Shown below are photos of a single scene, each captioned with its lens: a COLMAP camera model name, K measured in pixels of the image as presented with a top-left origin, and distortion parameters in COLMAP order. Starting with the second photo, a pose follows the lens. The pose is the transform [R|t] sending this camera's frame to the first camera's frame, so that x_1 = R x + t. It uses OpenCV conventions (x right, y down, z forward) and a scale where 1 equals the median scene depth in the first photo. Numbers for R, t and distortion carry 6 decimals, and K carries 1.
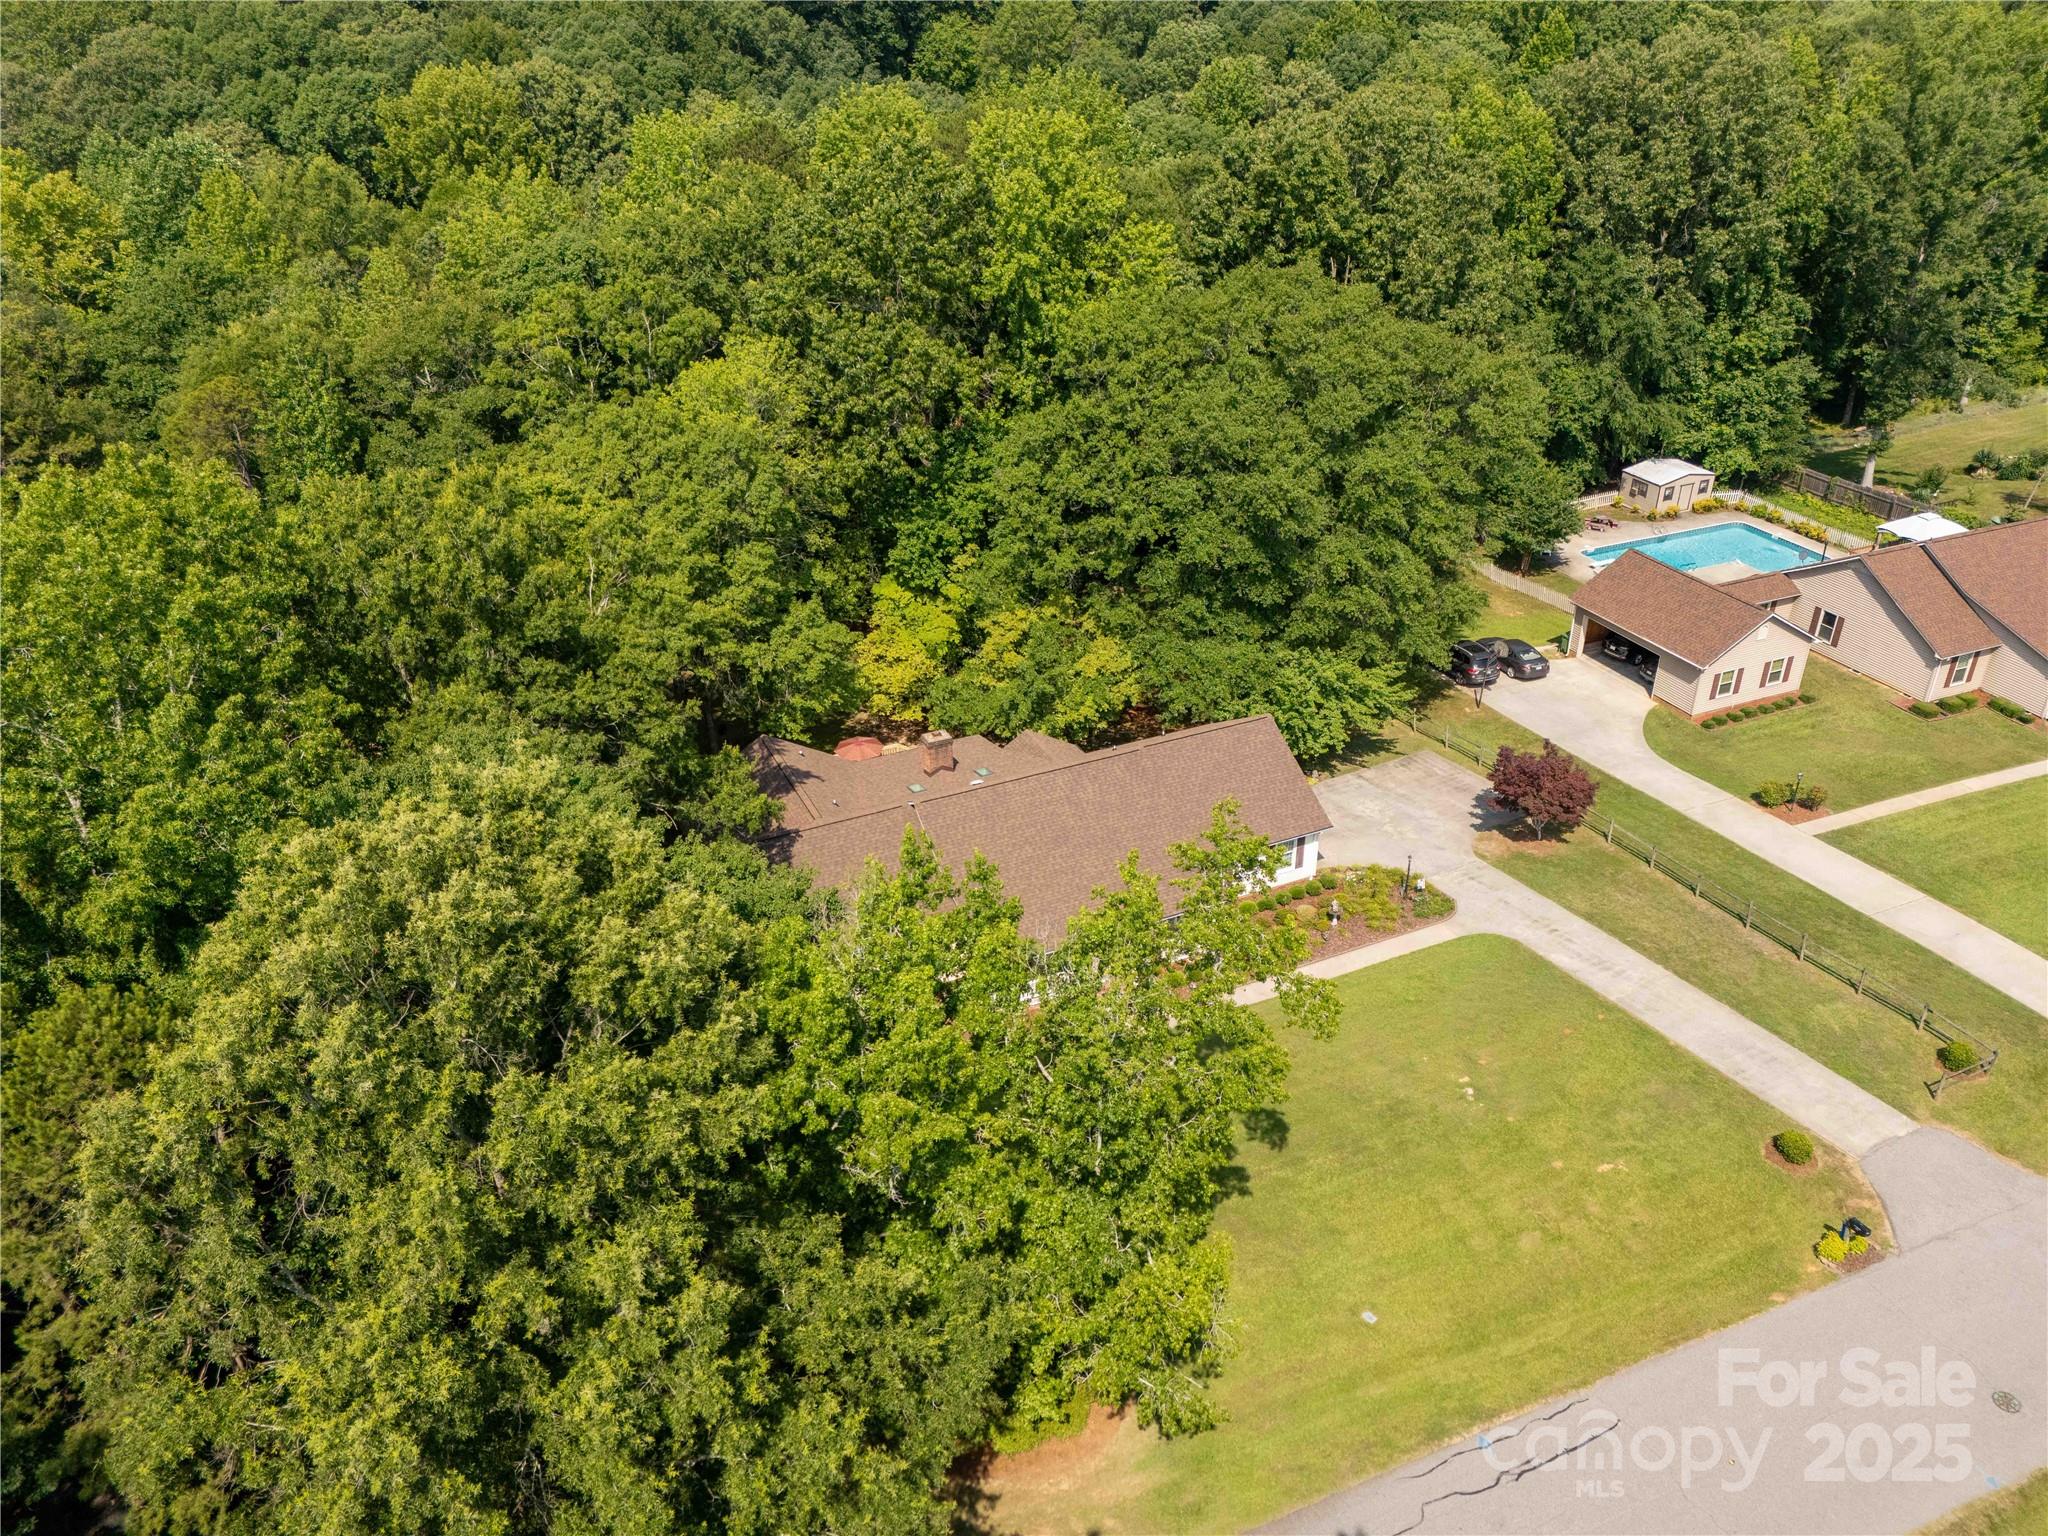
lens RADIAL K [[1499.8, 0, 1018.2], [0, 1499.8, 776.7], [0, 0, 1]] dist [0.074050, -0.058310]
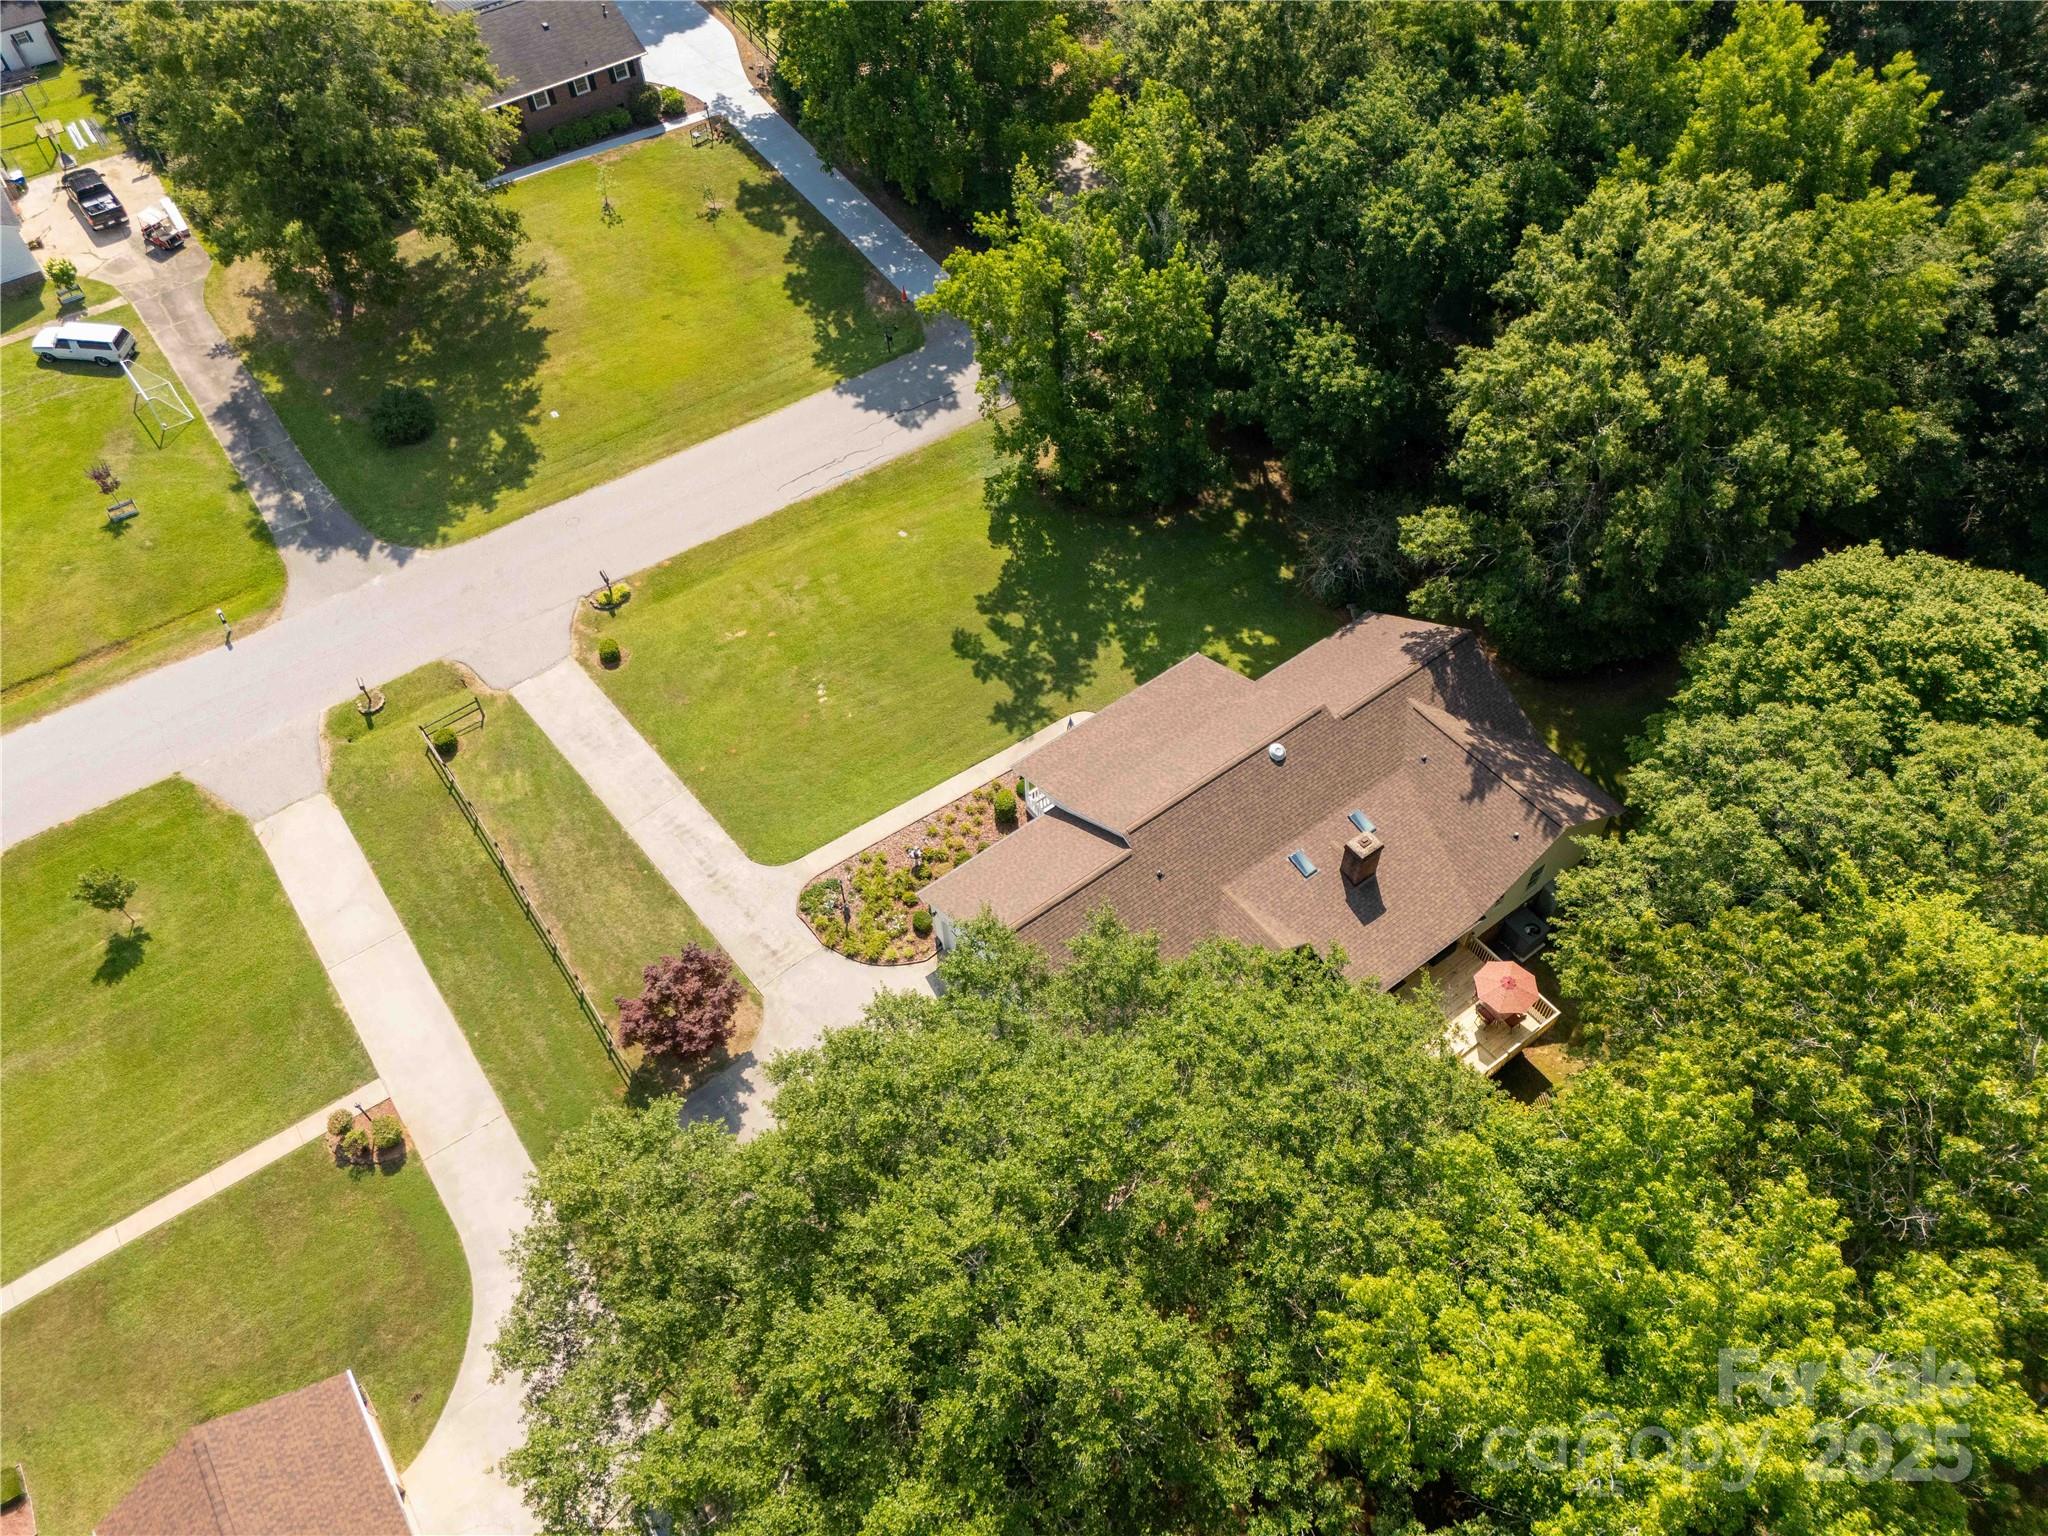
lens RADIAL K [[1499.8, 0, 1018.2], [0, 1499.8, 776.7], [0, 0, 1]] dist [0.074050, -0.058310]
pose [[-0.976312, 0.193968, -0.095868, 0.197571], [-0.067926, 0.145904, 0.986964, -0.797906], [0.205427, 0.970097, -0.129272, 0.938553]]
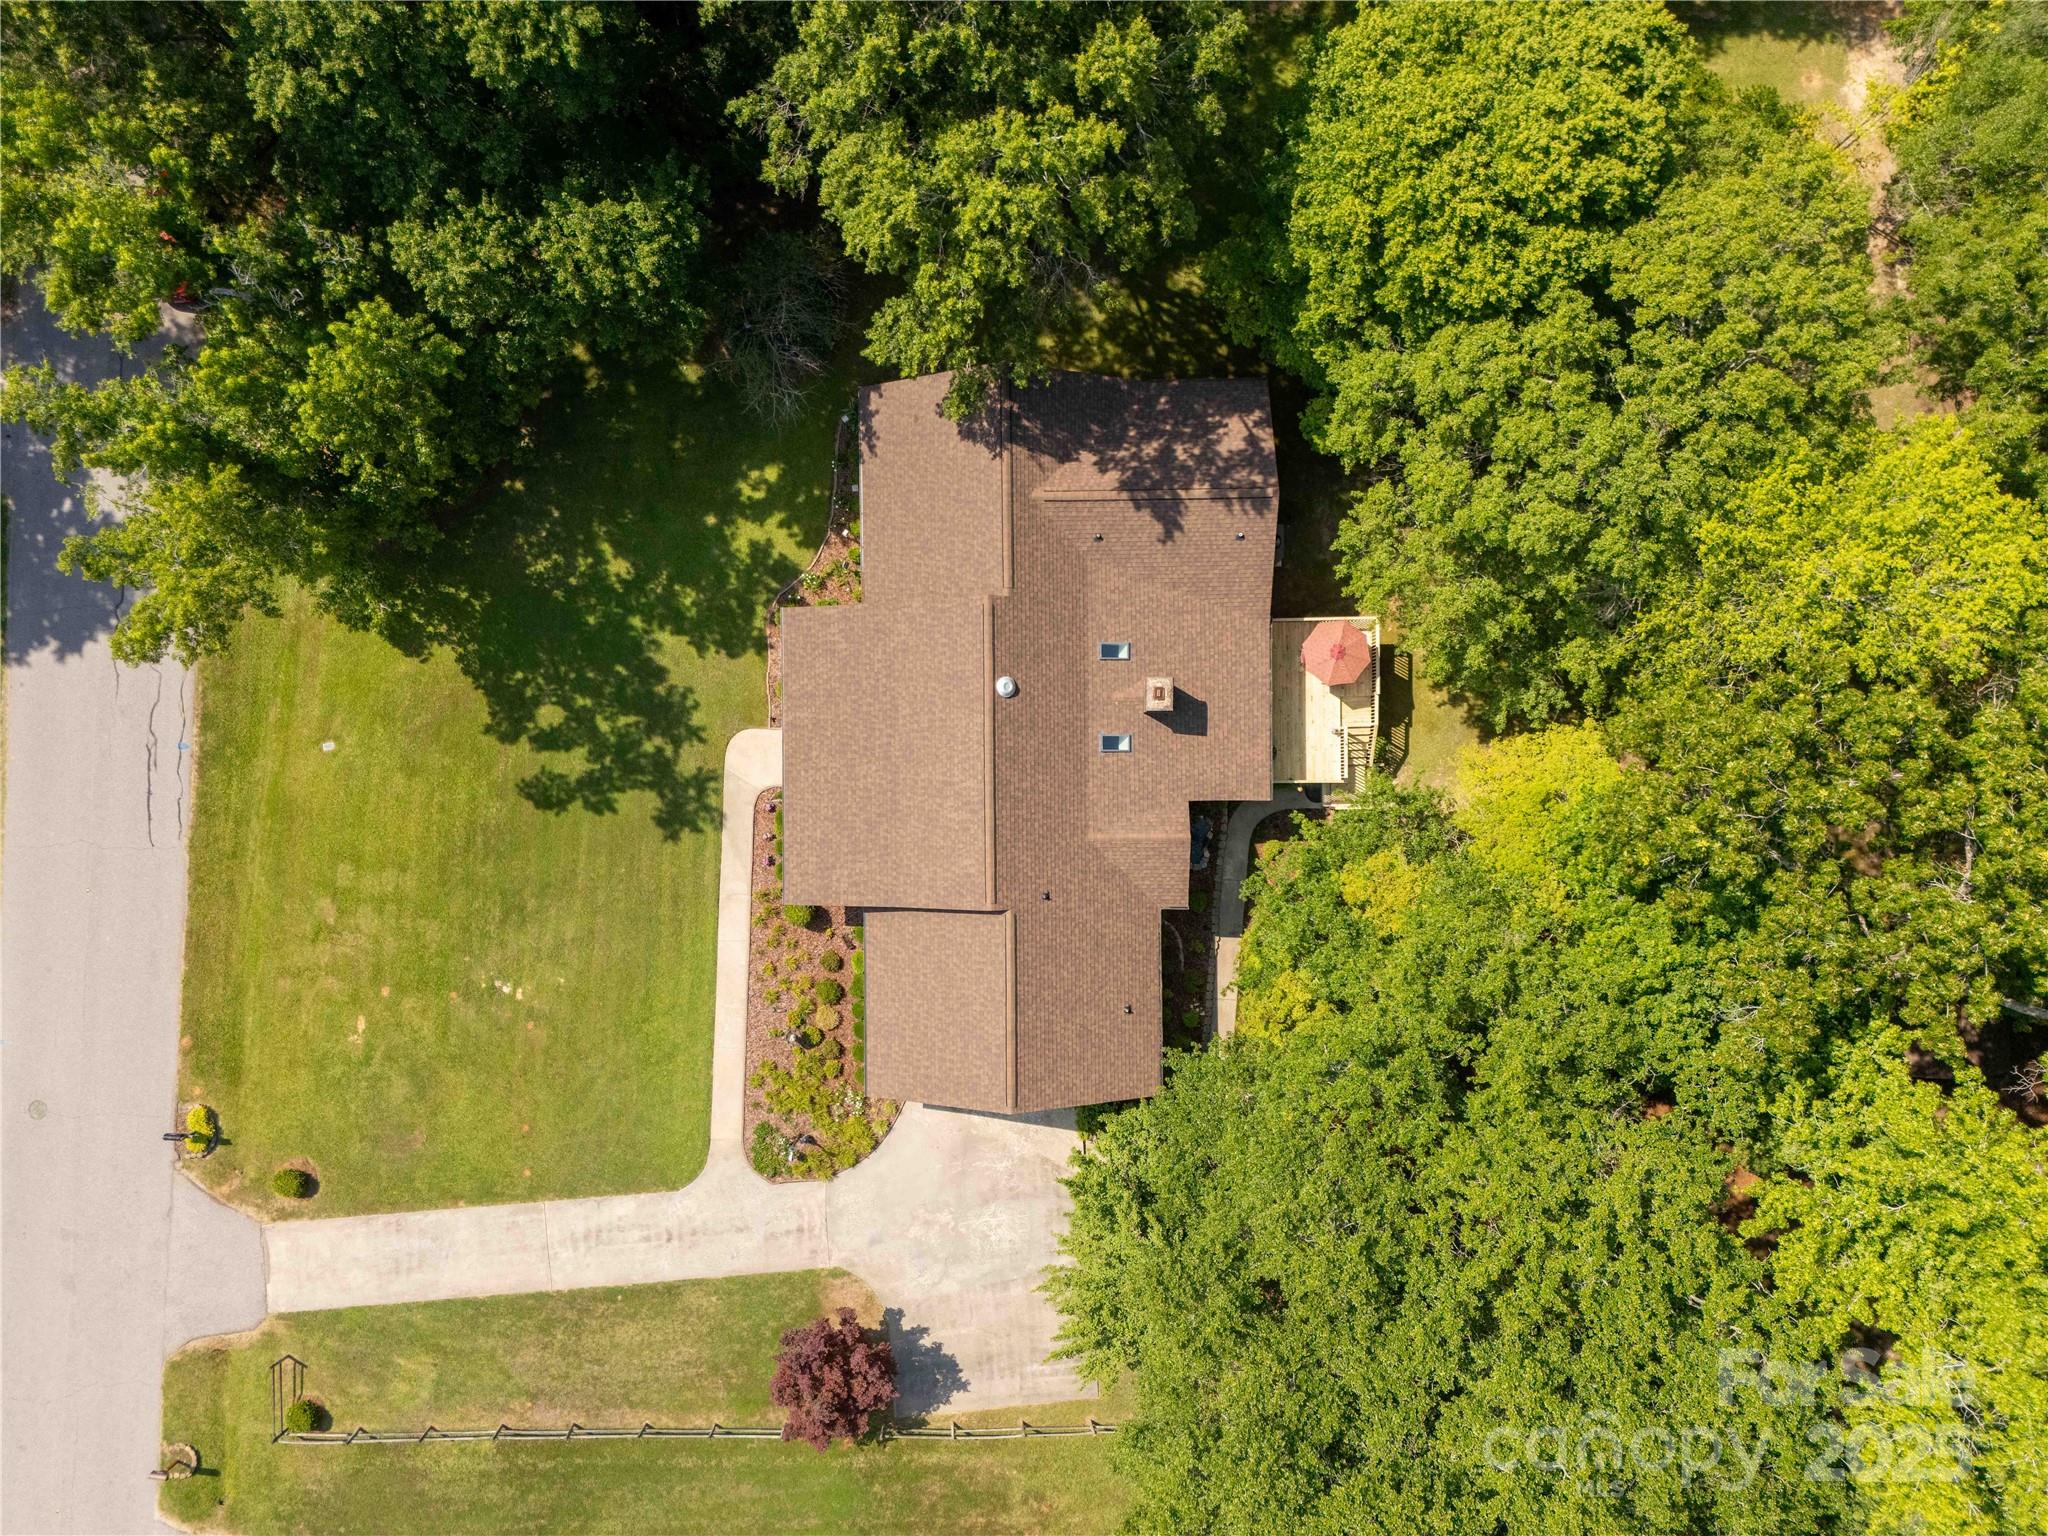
lens RADIAL K [[1499.8, 0, 1018.2], [0, 1499.8, 776.7], [0, 0, 1]] dist [0.074050, -0.058310]
pose [[-0.404358, 0.914366, 0.020711, -0.001198], [-0.430857, -0.210414, 0.877547, -0.613067], [0.806757, 0.345920, 0.479044, 0.539546]]
